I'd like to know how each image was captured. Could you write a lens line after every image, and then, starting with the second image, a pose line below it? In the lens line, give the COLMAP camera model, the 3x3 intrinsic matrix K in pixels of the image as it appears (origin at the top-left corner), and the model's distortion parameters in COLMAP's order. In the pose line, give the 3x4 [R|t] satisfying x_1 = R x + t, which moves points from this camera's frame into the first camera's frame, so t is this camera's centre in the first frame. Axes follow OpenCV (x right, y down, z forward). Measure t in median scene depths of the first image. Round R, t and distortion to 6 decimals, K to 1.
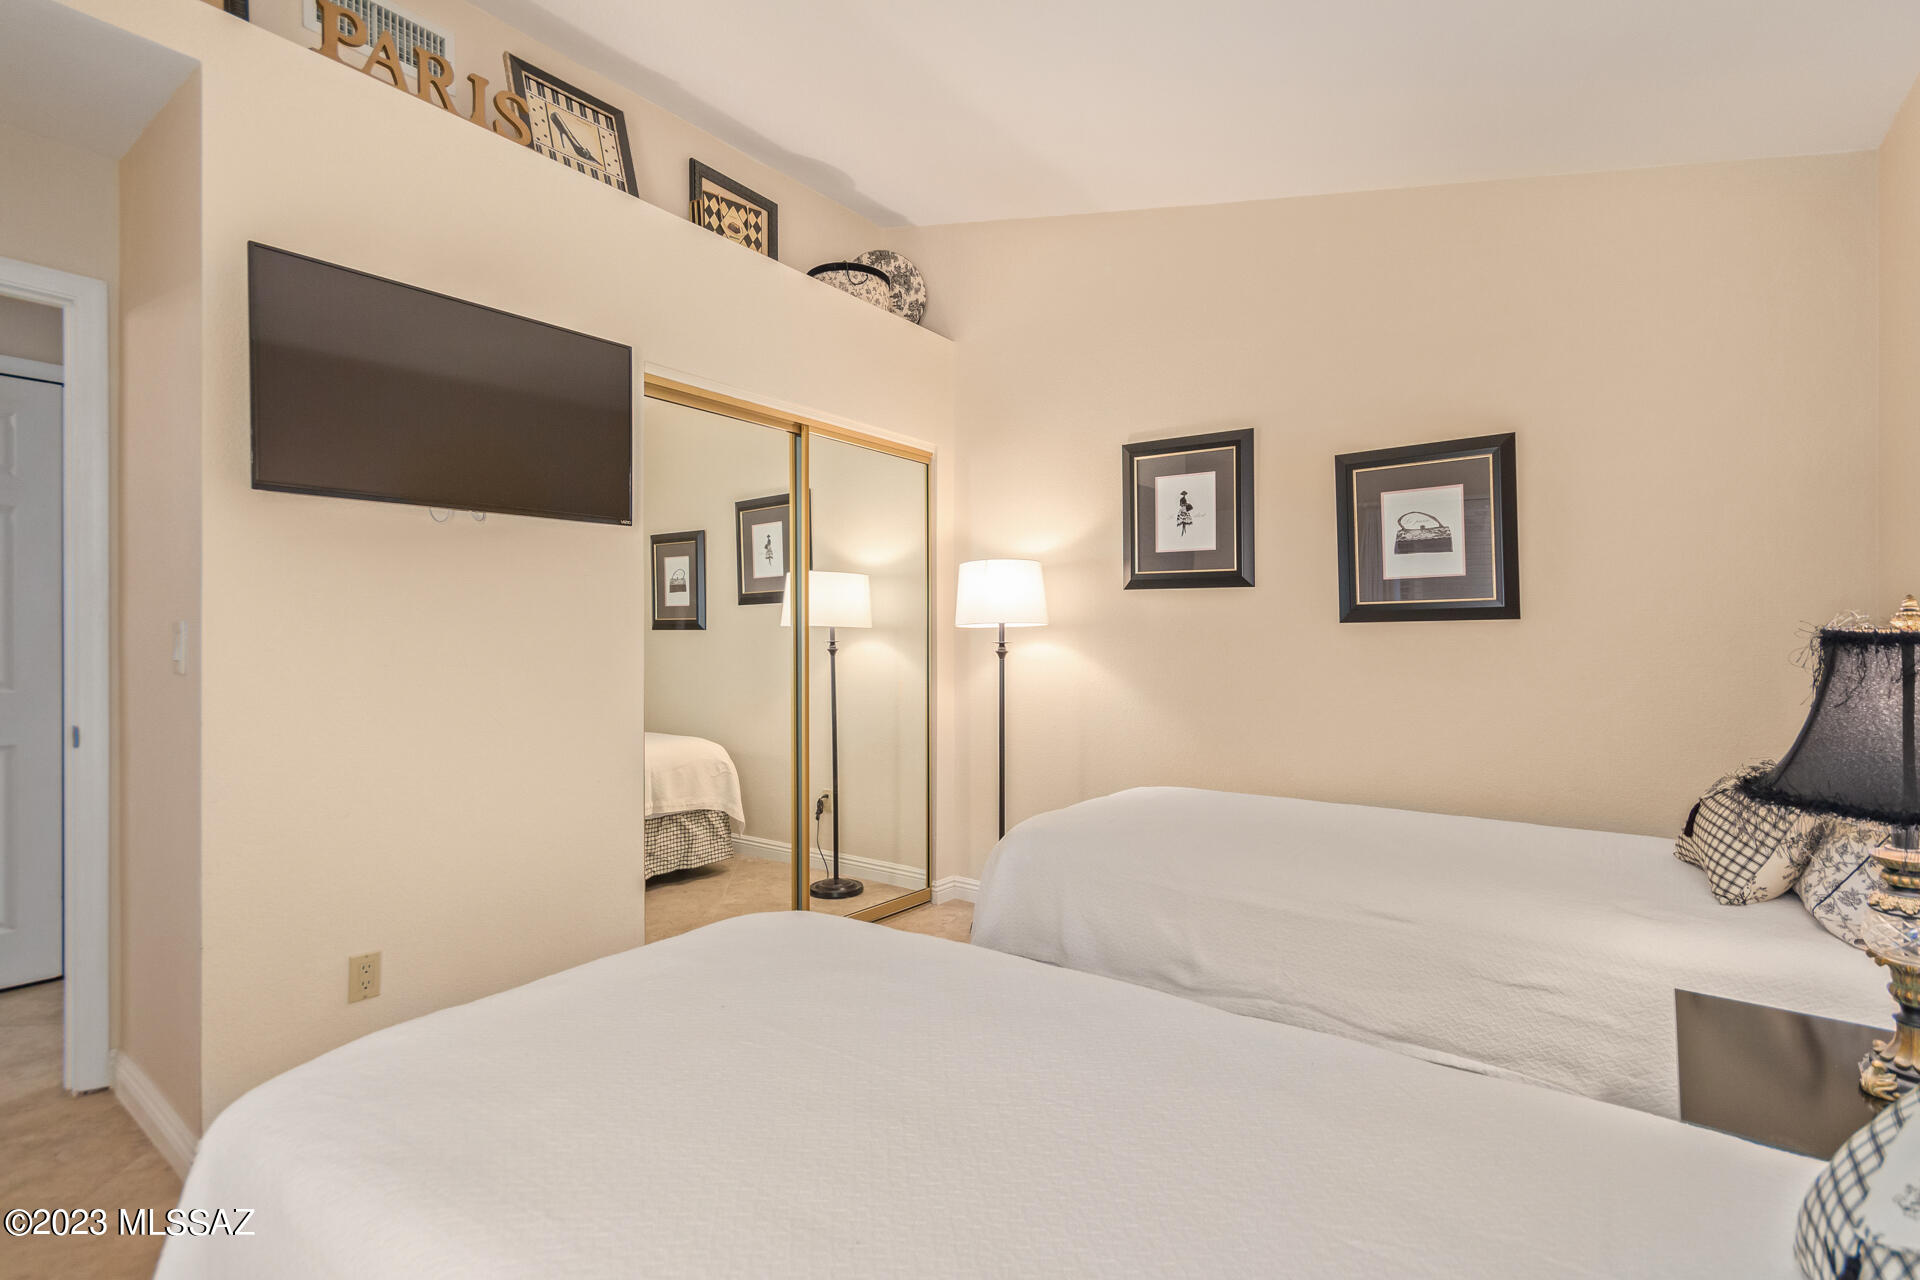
lens RADIAL K [[891.9, 0, 967.2], [0, 891.9, 638.0], [0, 0, 1]] dist [0.010175, 0.000840]
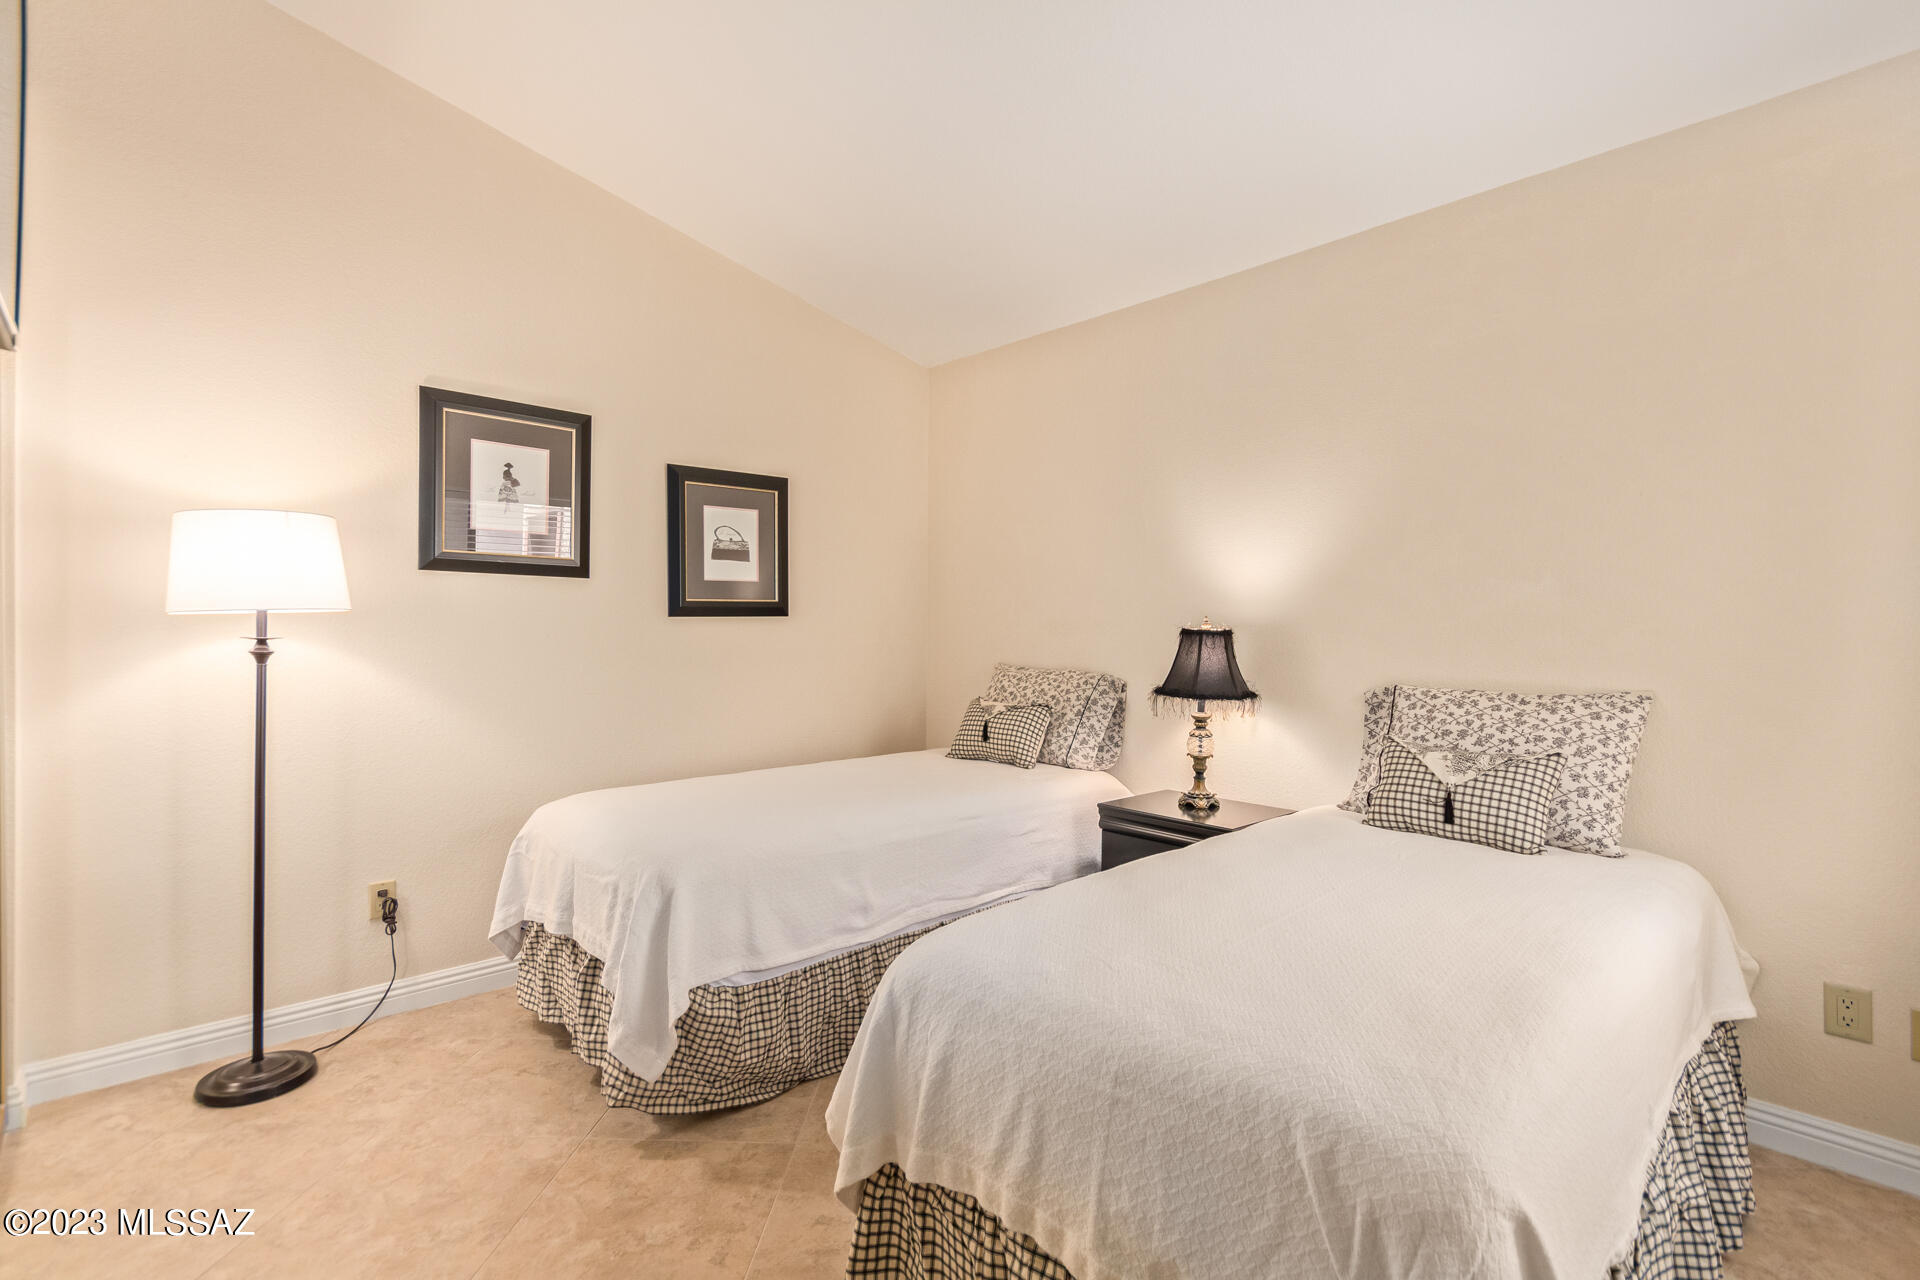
lens RADIAL K [[891.9, 0, 967.2], [0, 891.9, 638.0], [0, 0, 1]] dist [0.010175, 0.000840]
pose [[0.182031, -0.010219, 0.983240, -0.607179], [-0.000542, 0.999945, 0.010493, -0.002598], [-0.983293, -0.002443, 0.182016, 0.446356]]
